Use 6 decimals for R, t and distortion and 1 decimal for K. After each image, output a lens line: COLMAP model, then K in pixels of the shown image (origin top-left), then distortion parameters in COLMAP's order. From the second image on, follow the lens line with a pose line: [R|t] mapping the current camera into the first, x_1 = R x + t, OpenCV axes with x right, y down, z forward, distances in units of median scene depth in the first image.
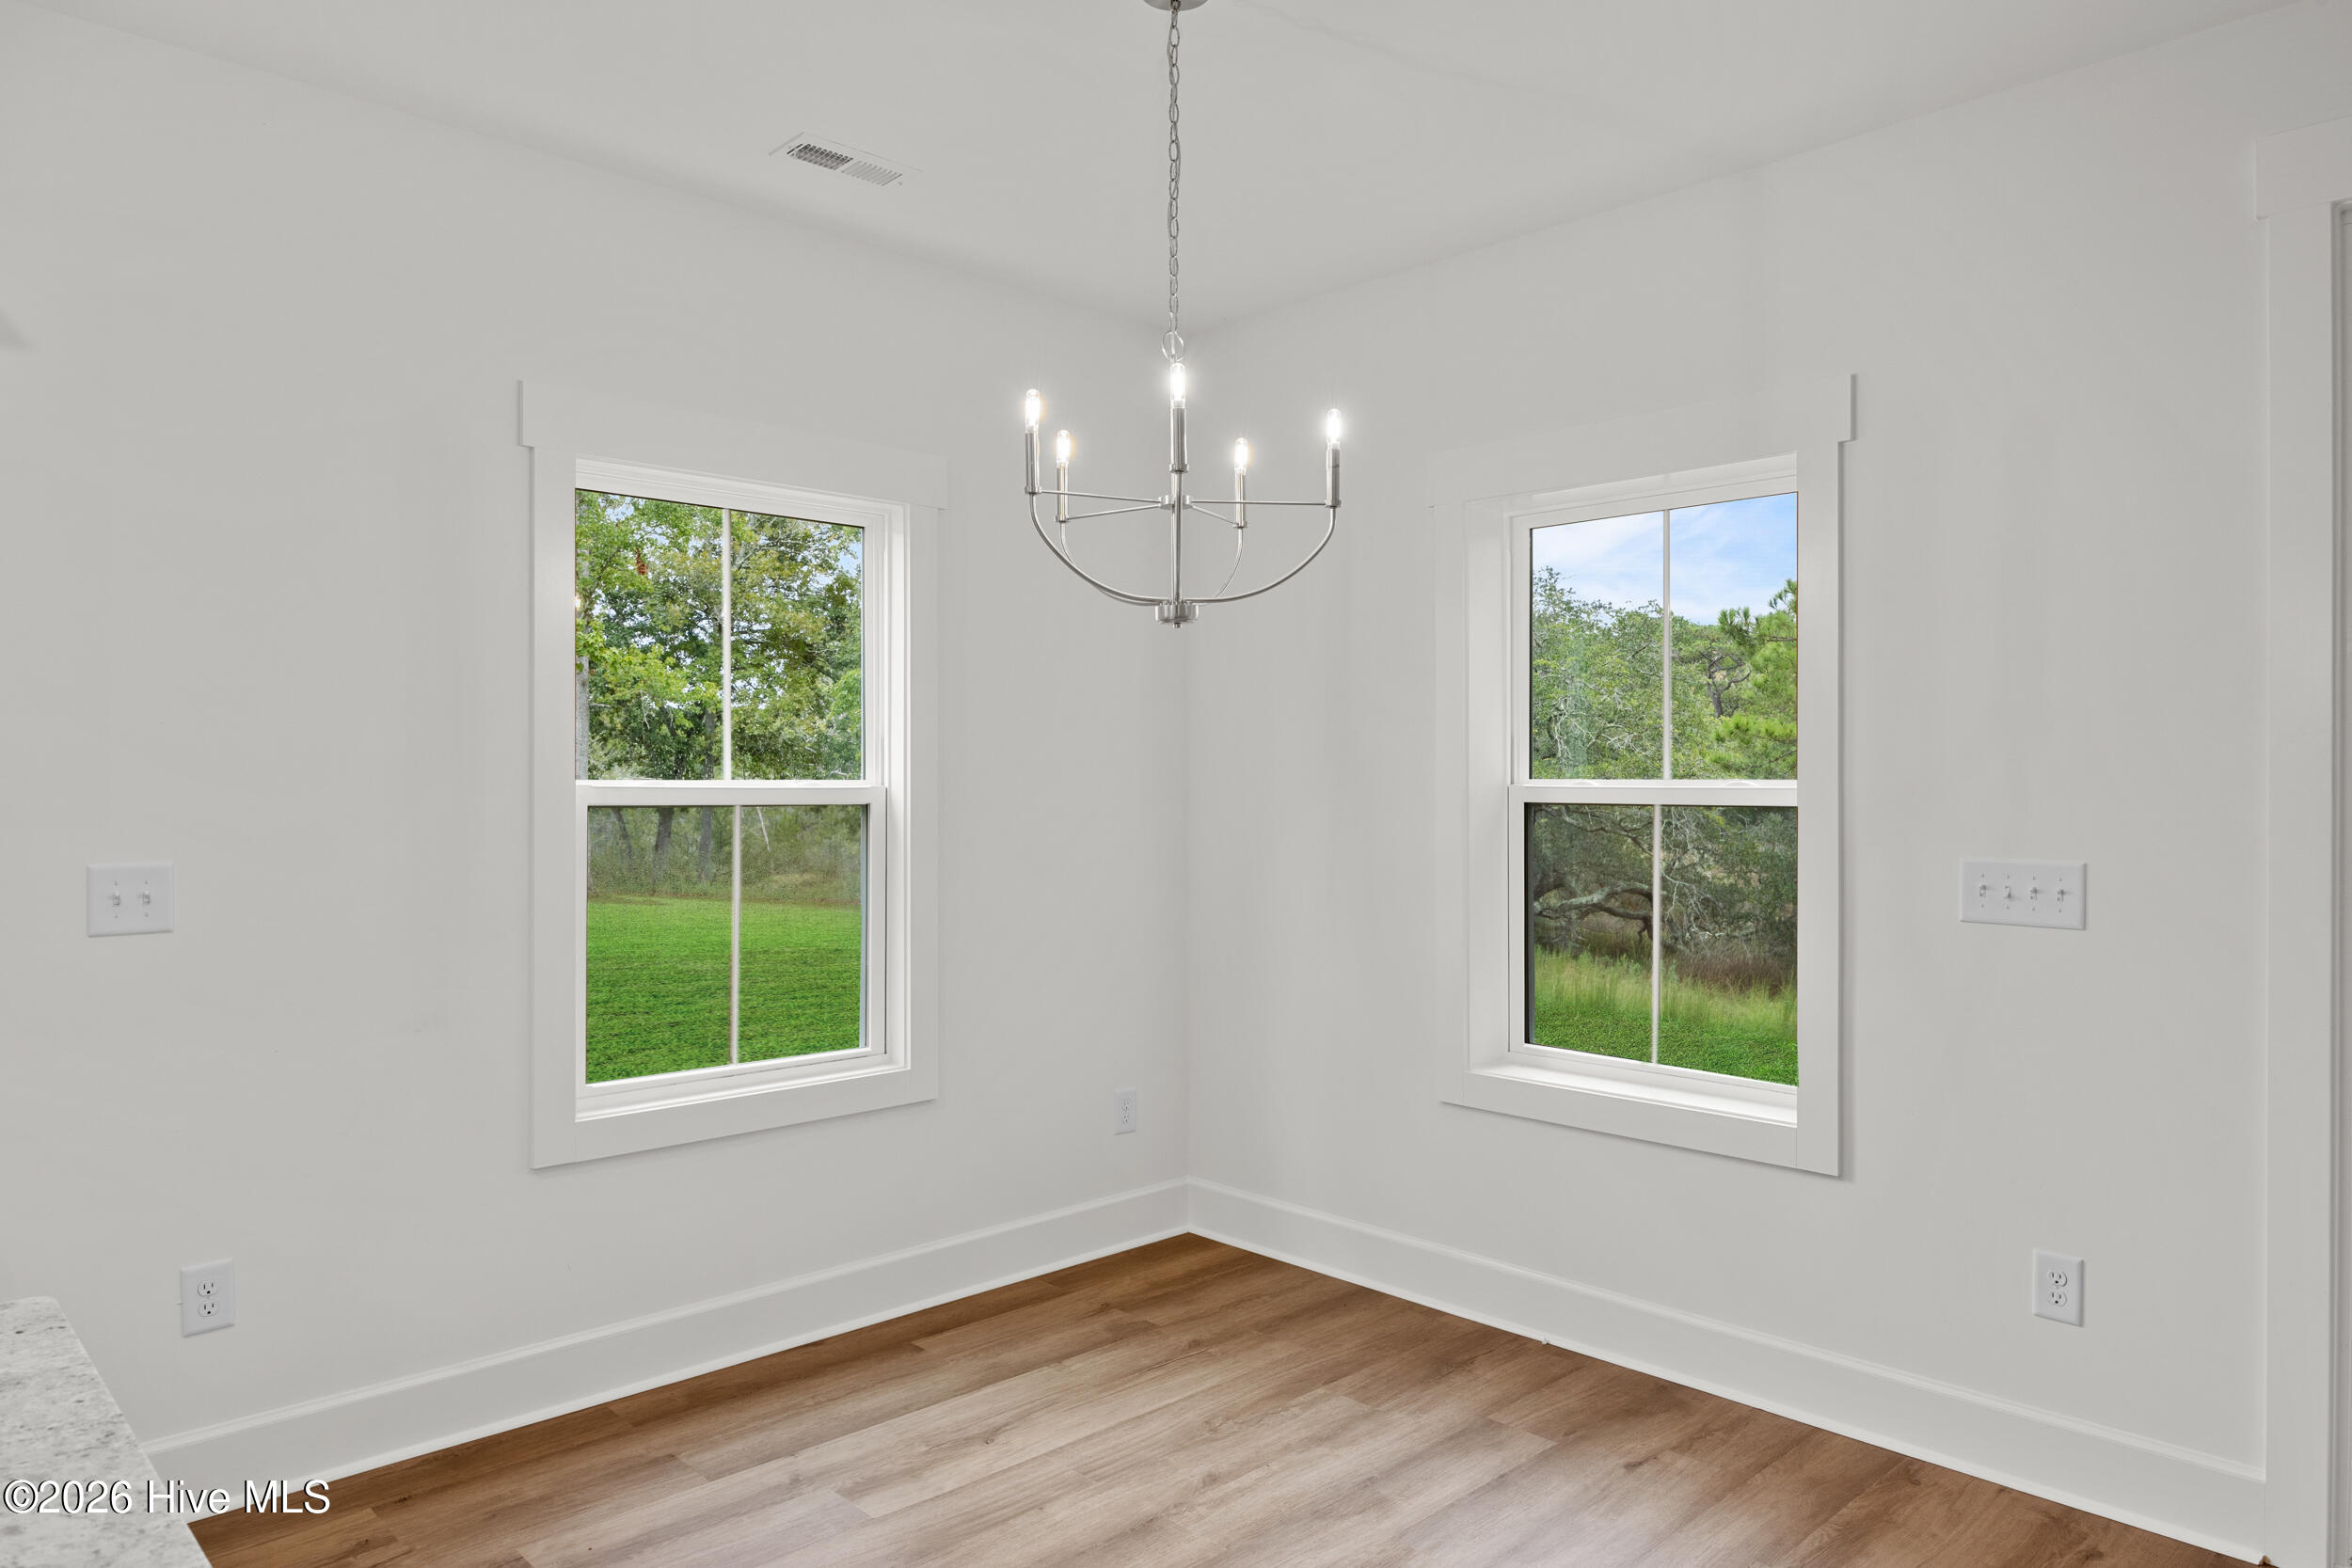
lens RADIAL K [[1557.4, 0, 1176.0], [0, 1557.4, 784.0], [0, 0, 1]] dist [-0.001617, -0.000568]
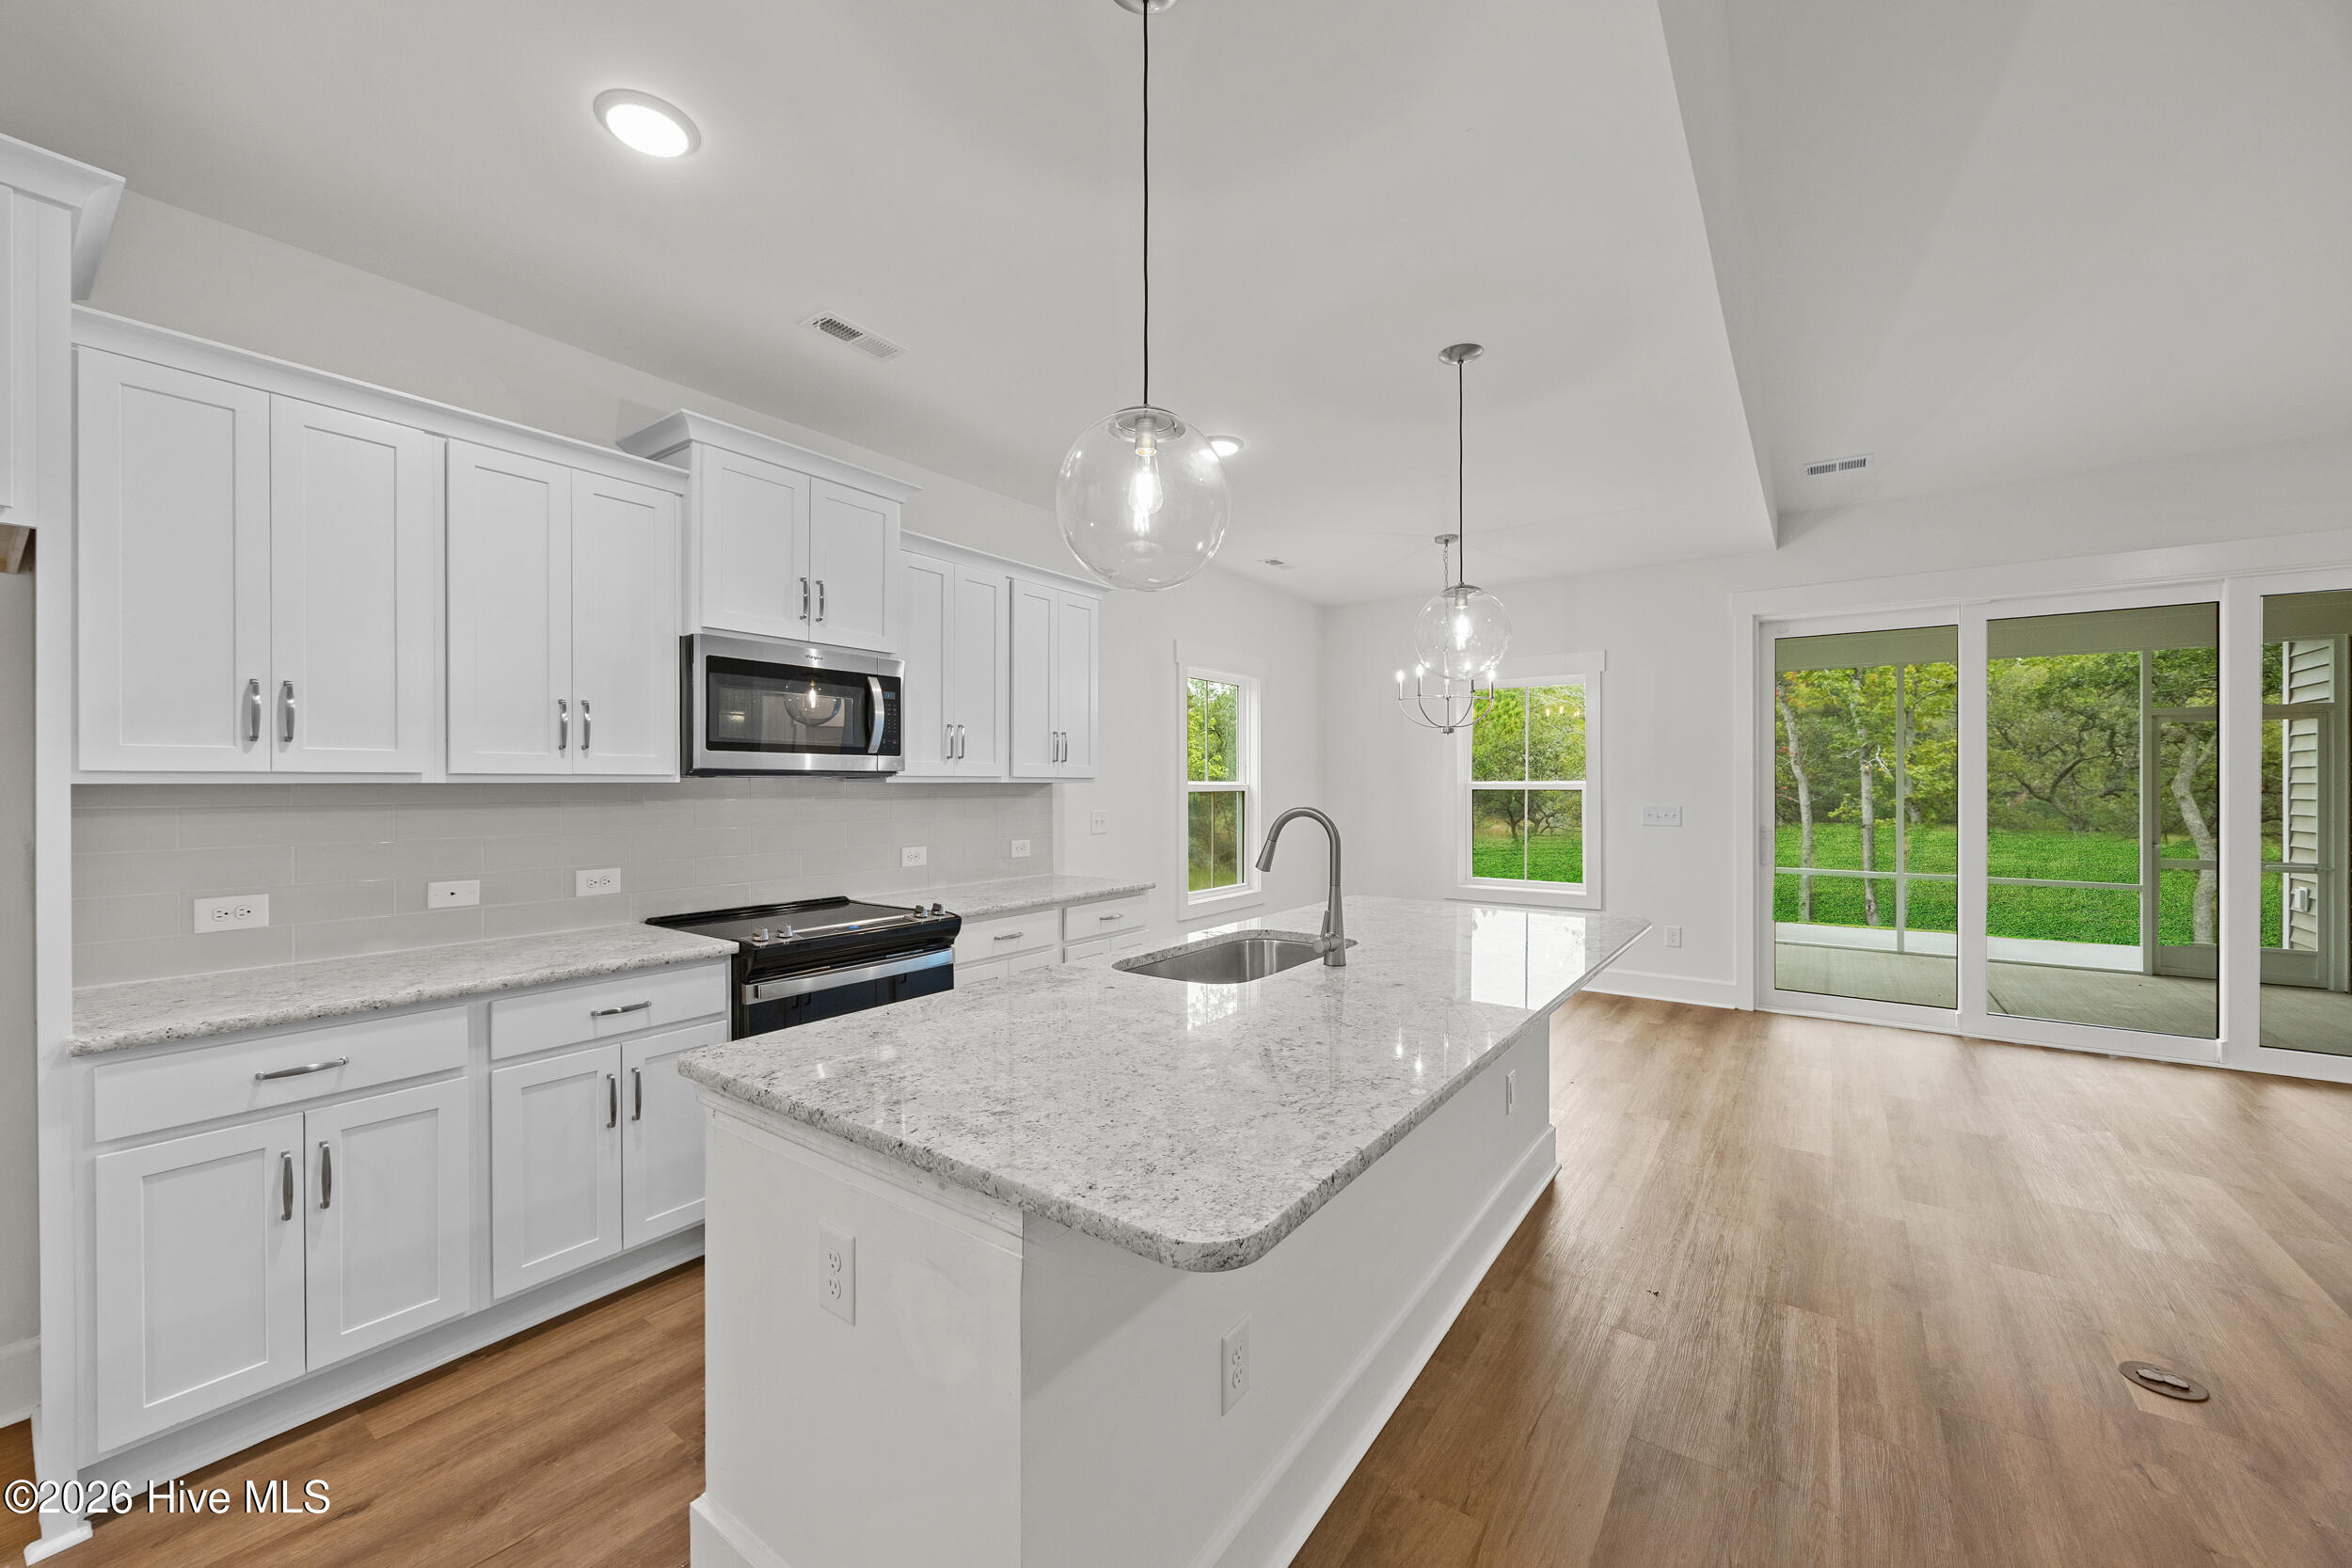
lens RADIAL K [[939.5, 0, 1176.0], [0, 939.5, 784.0], [0, 0, 1]] dist [-0.000802, 0.000109]
pose [[0.983768, -0.004014, 0.179400, -0.635726], [0.004960, 0.999976, -0.004820, 0.007830], [-0.179376, 0.005631, 0.983764, -0.585477]]
